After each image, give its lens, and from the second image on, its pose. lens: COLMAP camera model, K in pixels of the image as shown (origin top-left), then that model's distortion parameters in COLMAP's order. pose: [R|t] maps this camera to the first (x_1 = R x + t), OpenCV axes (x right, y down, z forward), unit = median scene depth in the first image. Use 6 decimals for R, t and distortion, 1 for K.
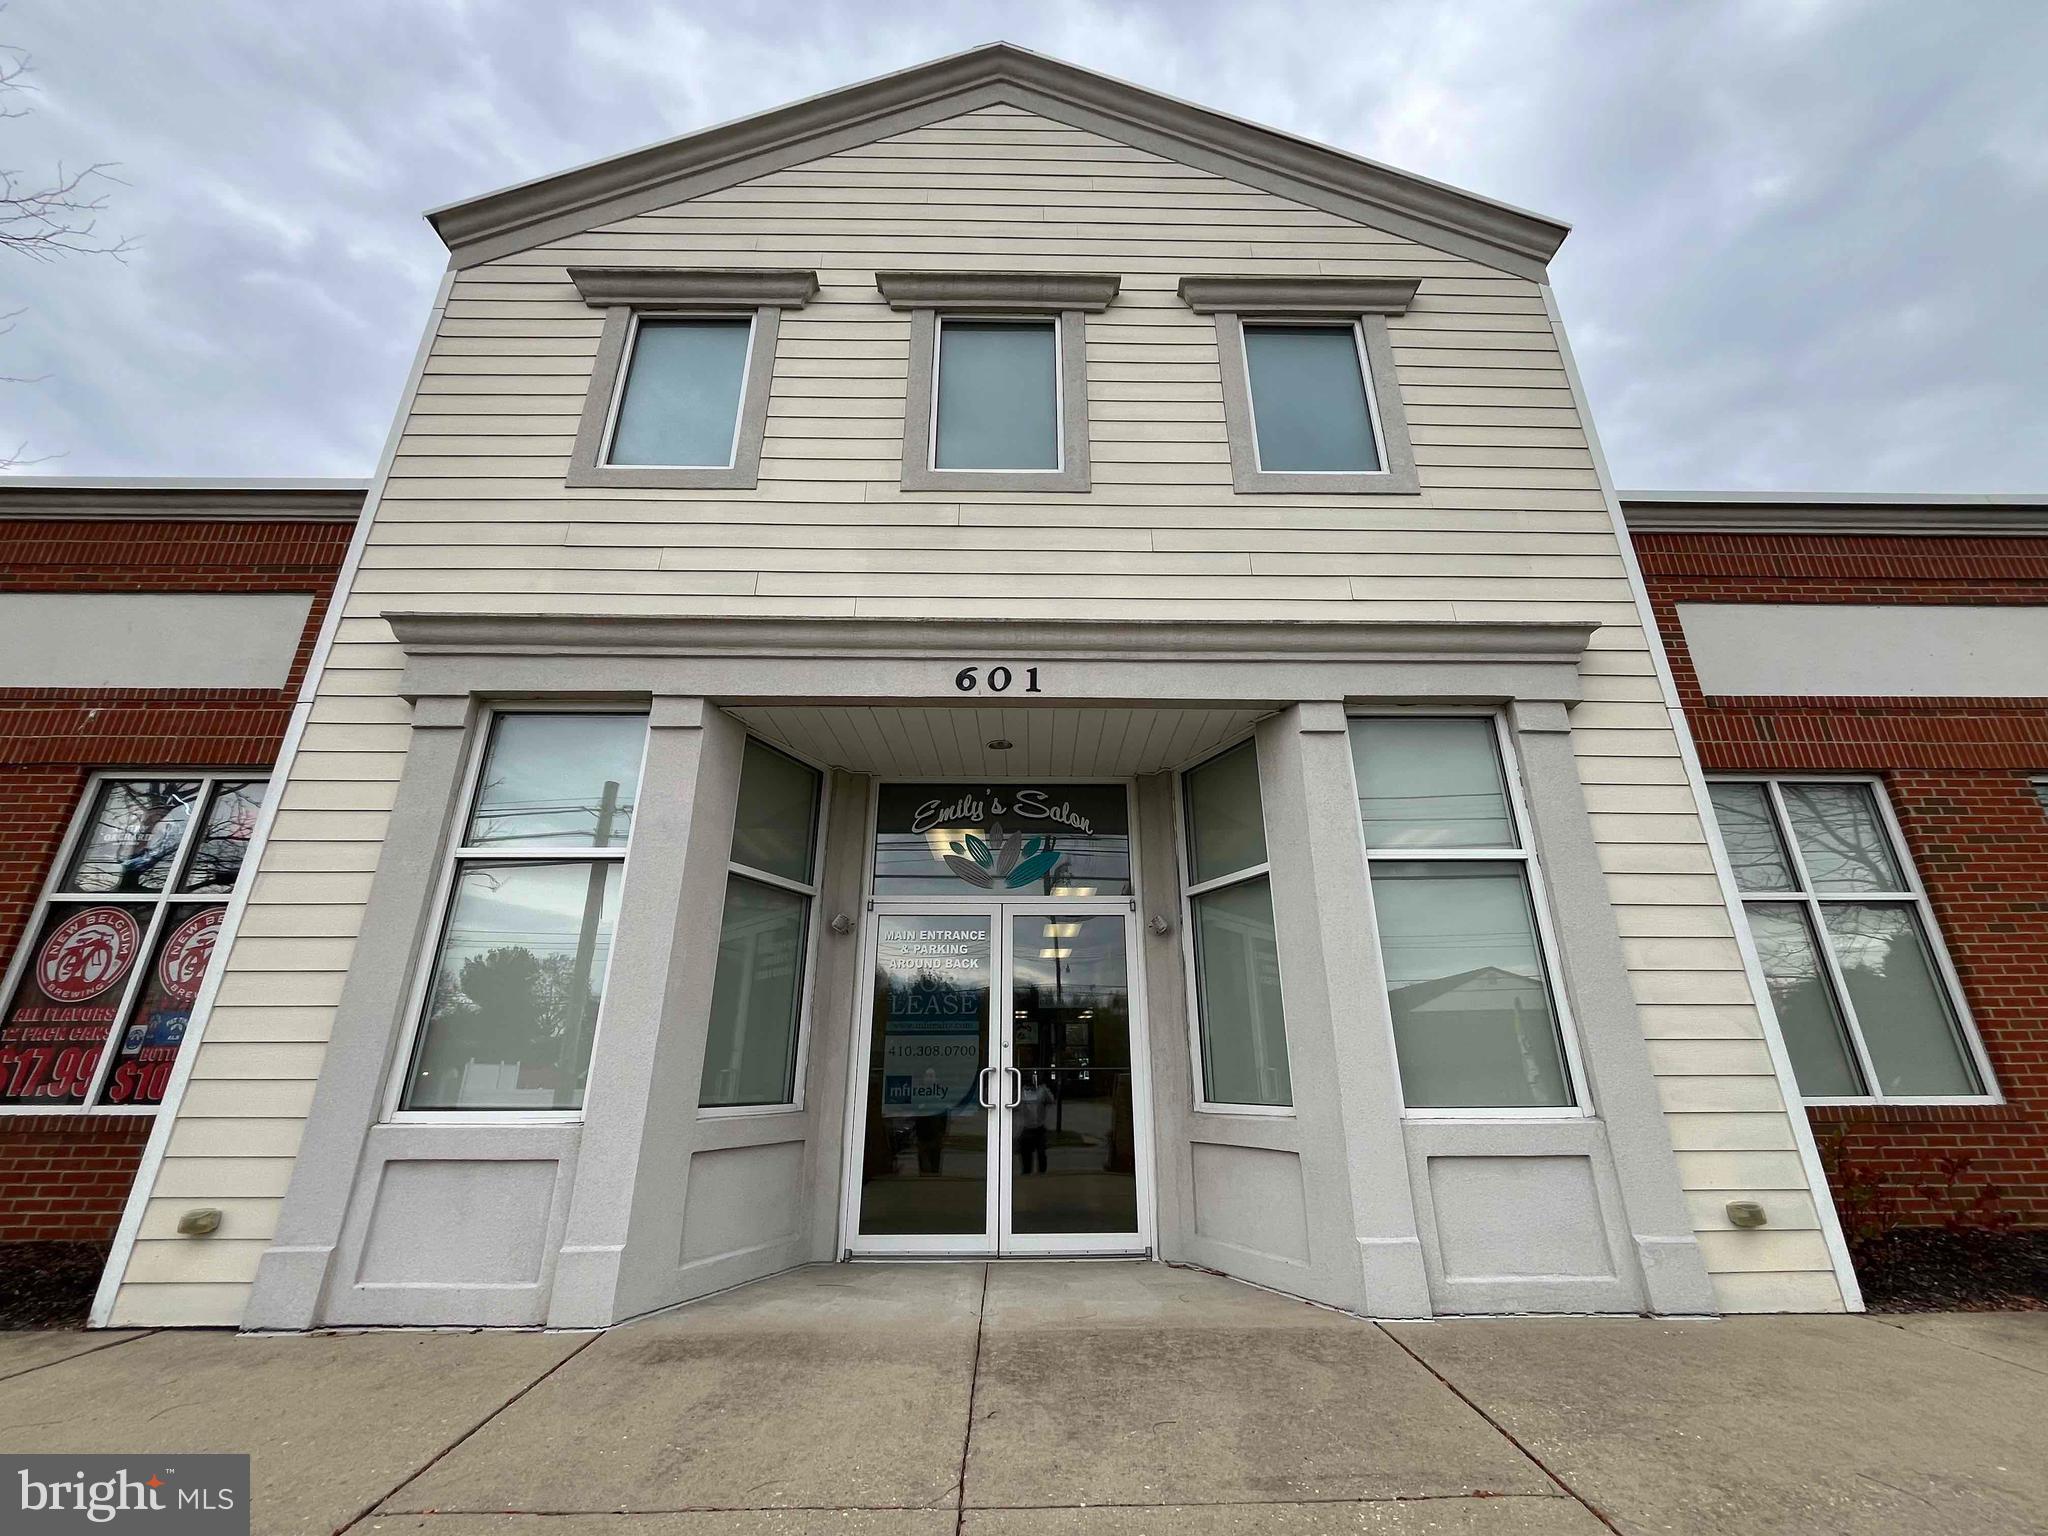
lens RADIAL K [[824.5, 0, 1030.5], [0, 824.5, 768.9], [0, 0, 1]] dist [-0.000394, -0.001046]
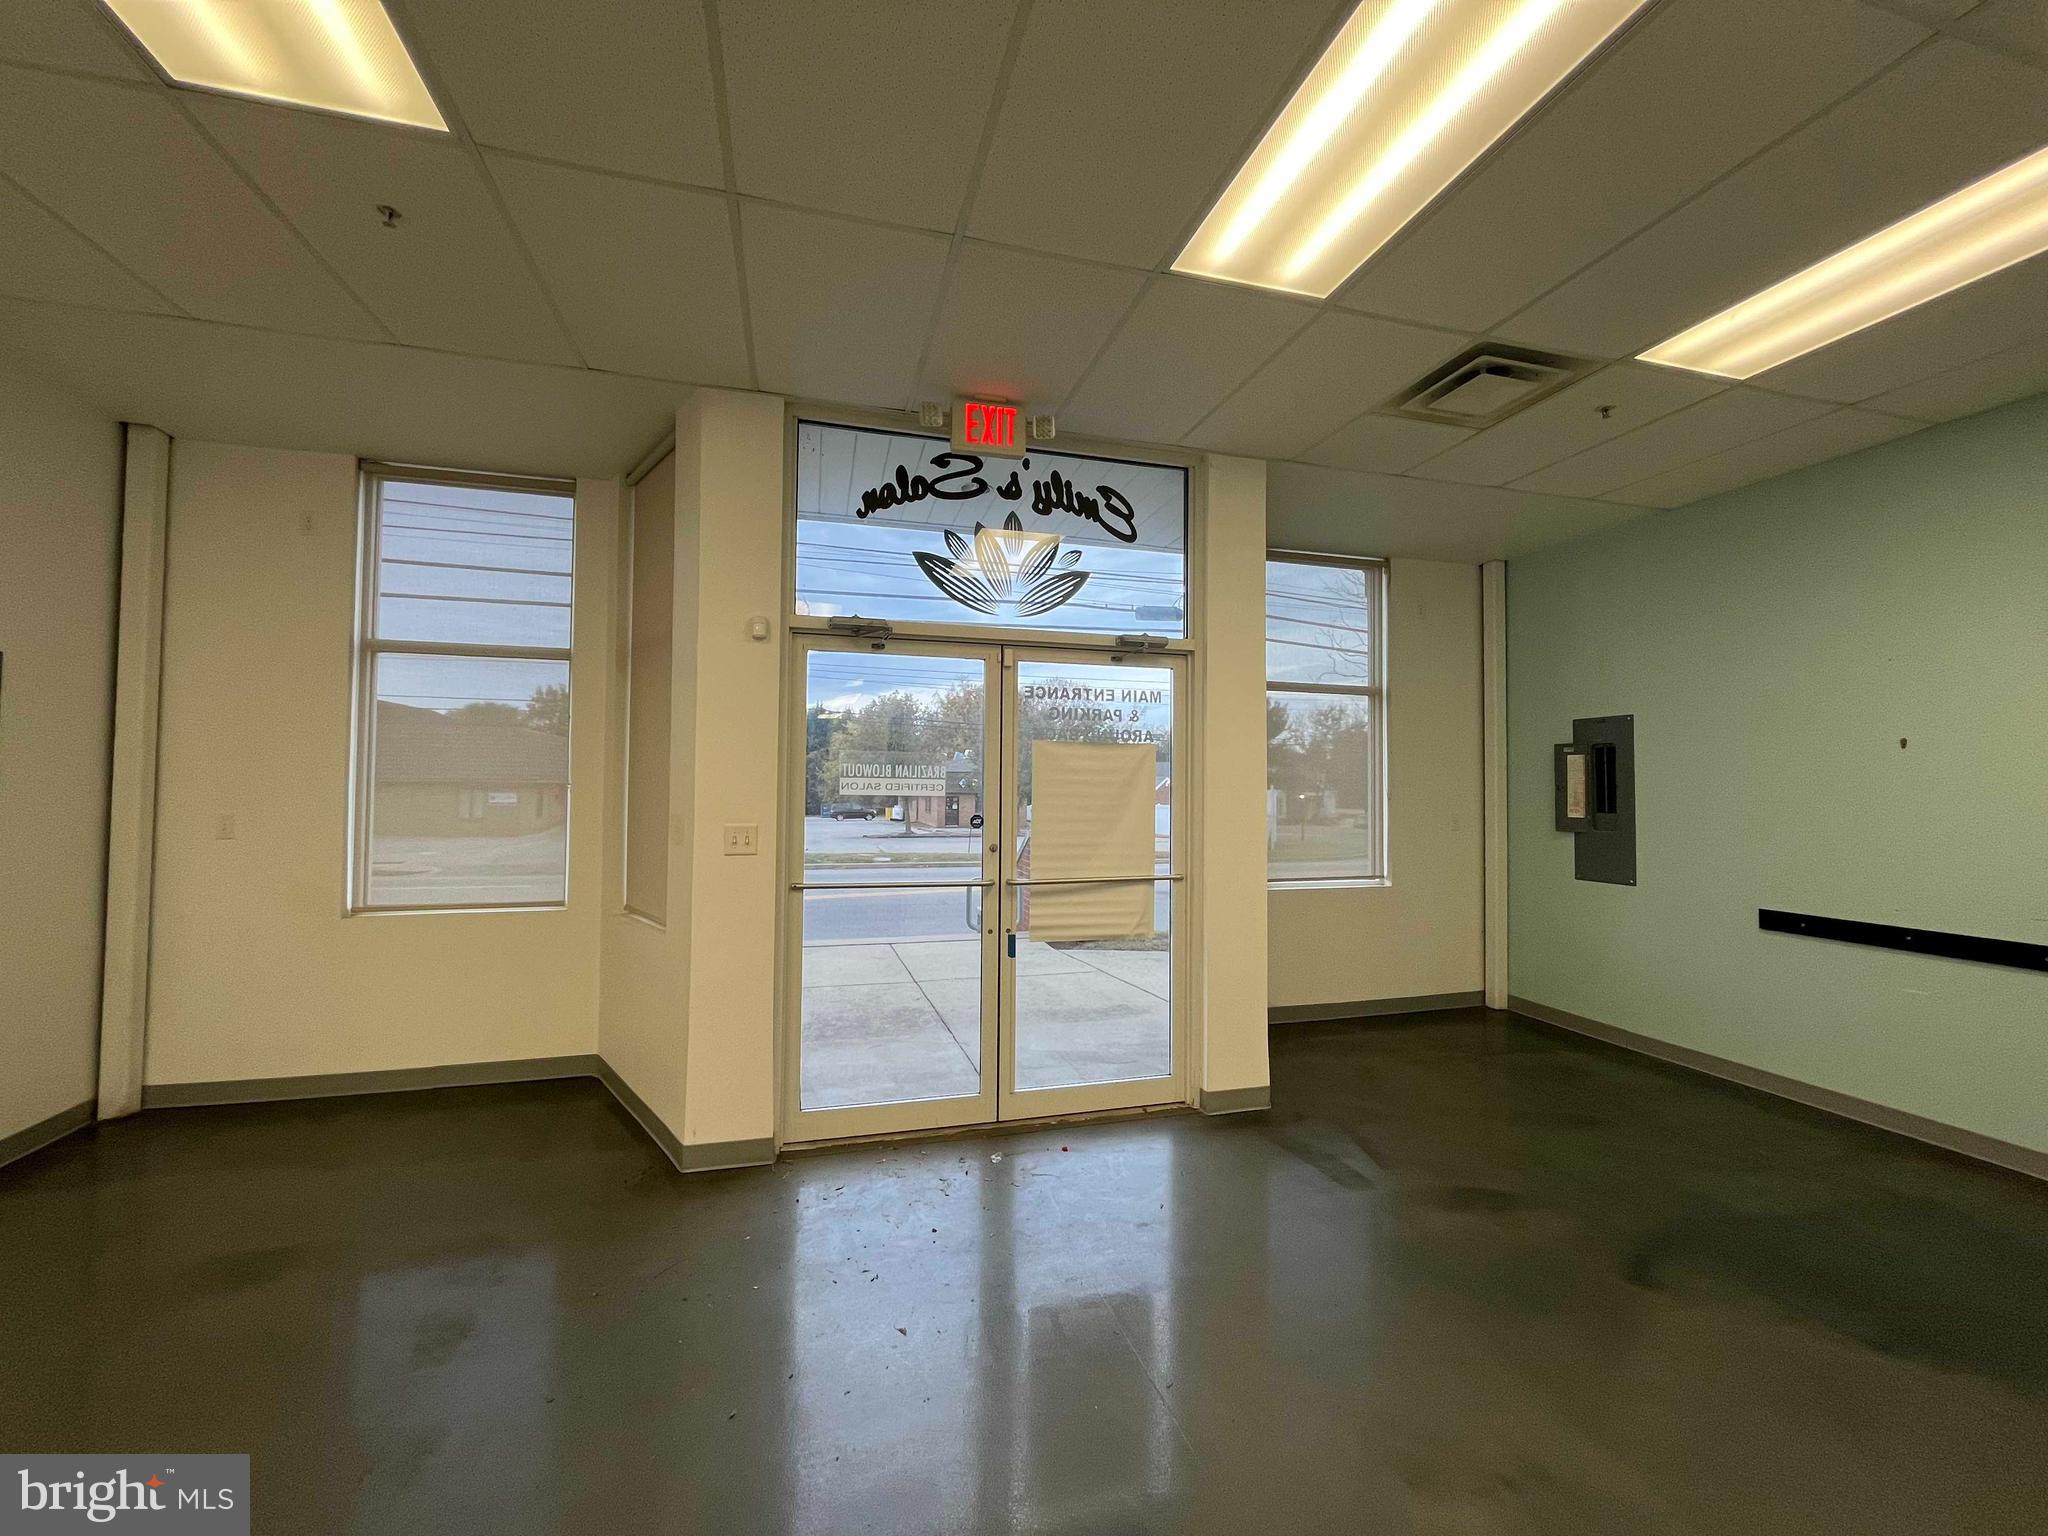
lens RADIAL K [[824.5, 0, 1024.4], [0, 824.5, 763.5], [0, 0, 1]] dist [-0.000394, -0.001046]
pose [[-0.967657, -0.011639, -0.252001, 0.192897], [0.083764, 0.927437, -0.364479, 0.854514], [0.237957, -0.373799, -0.896465, 2.691127]]
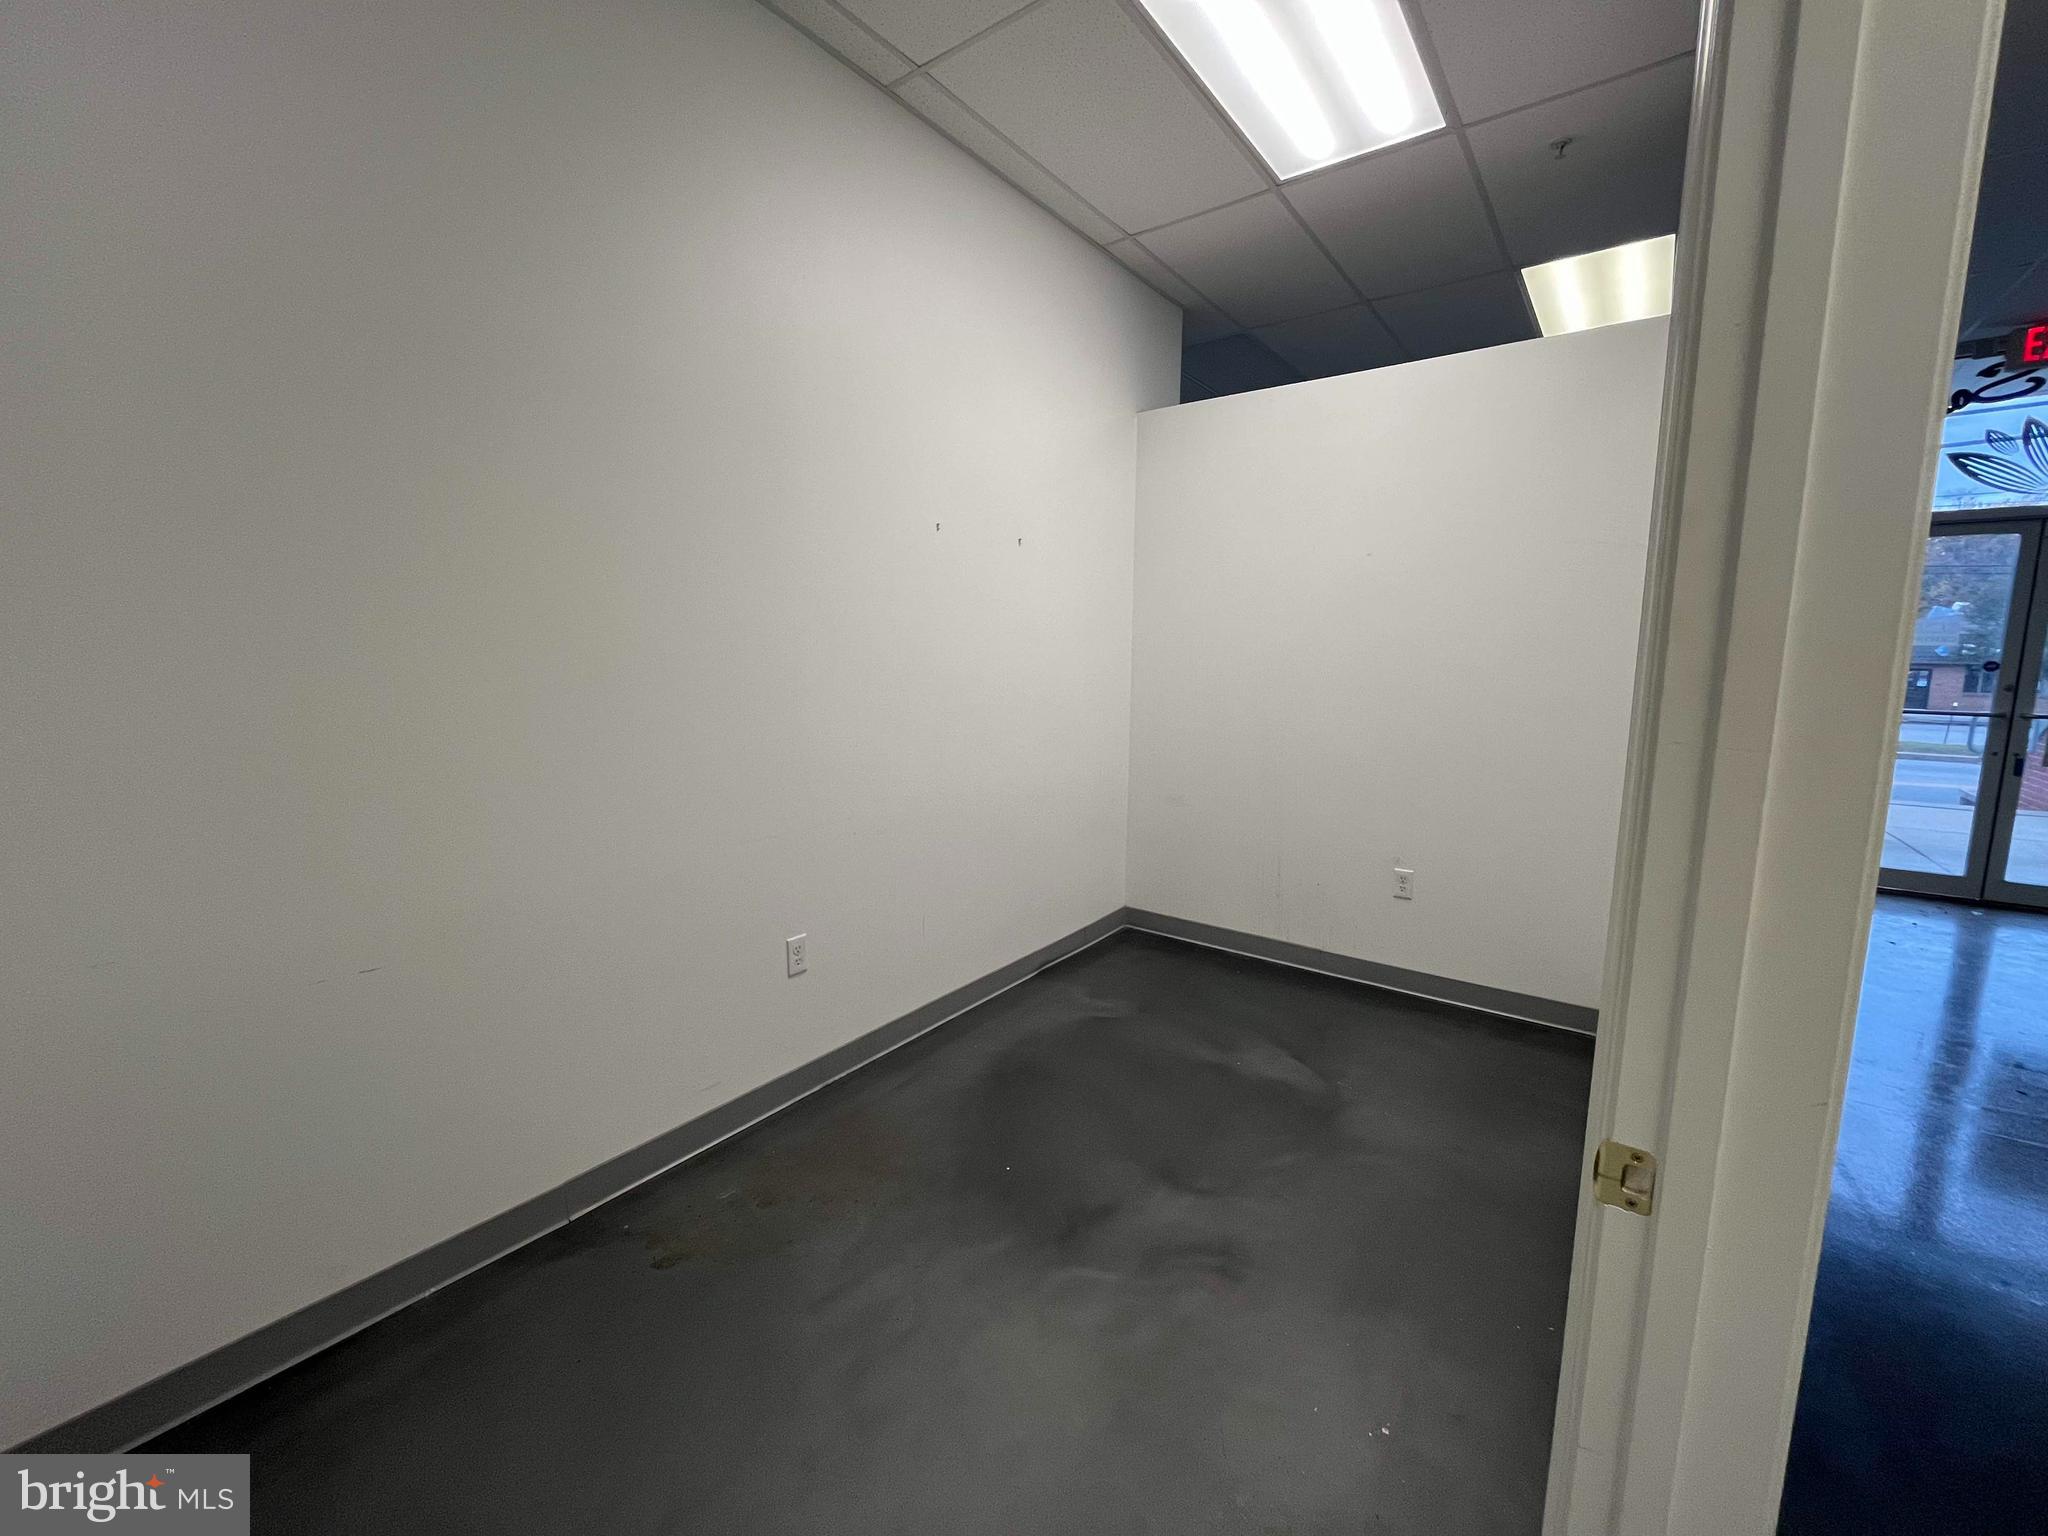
lens RADIAL K [[824.5, 0, 1030.3], [0, 824.5, 772.7], [0, 0, 1]] dist [-0.000394, -0.001046]
pose [[-0.796906, -0.081209, 0.598621, 0.425066], [-0.209282, 0.966672, -0.147465, 1.240105], [-0.566694, -0.242797, -0.787342, 3.635462]]
